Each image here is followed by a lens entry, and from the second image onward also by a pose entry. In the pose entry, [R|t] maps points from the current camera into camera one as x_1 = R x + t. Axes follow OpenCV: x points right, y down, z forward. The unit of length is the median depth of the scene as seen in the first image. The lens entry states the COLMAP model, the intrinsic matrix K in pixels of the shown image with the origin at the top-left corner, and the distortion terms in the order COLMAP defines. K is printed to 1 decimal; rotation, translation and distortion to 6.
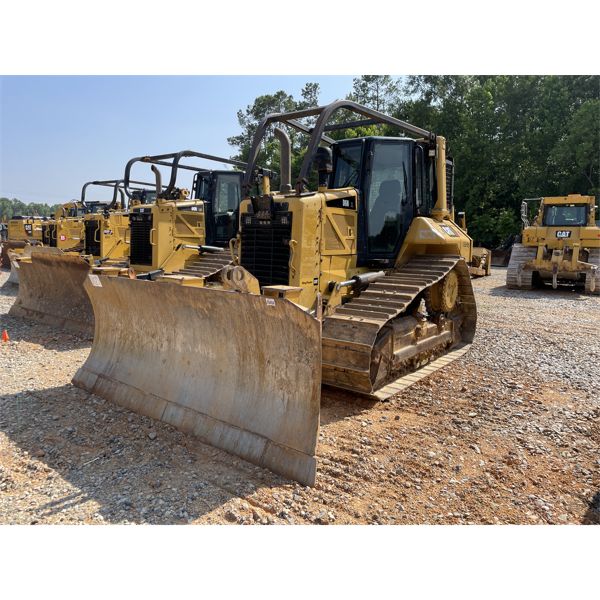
lens RADIAL K [[476.9, 0, 304.2], [0, 476.9, 299.5], [0, 0, 1]] dist [0.050332, -0.049616]
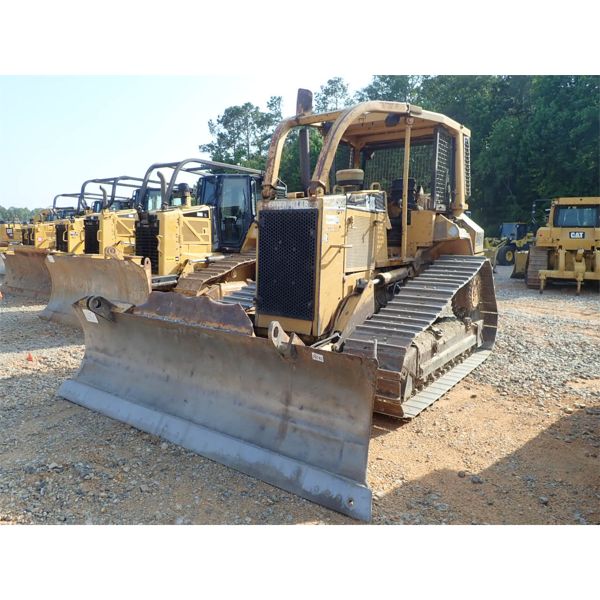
lens RADIAL K [[476.9, 0, 306.0], [0, 476.9, 301.8], [0, 0, 1]] dist [0.050332, -0.049616]
pose [[0.999452, -0.010996, 0.031237, 0.163006], [0.010989, 0.999940, 0.000389, 0.046461], [-0.031239, -0.000046, 0.999512, -0.293717]]
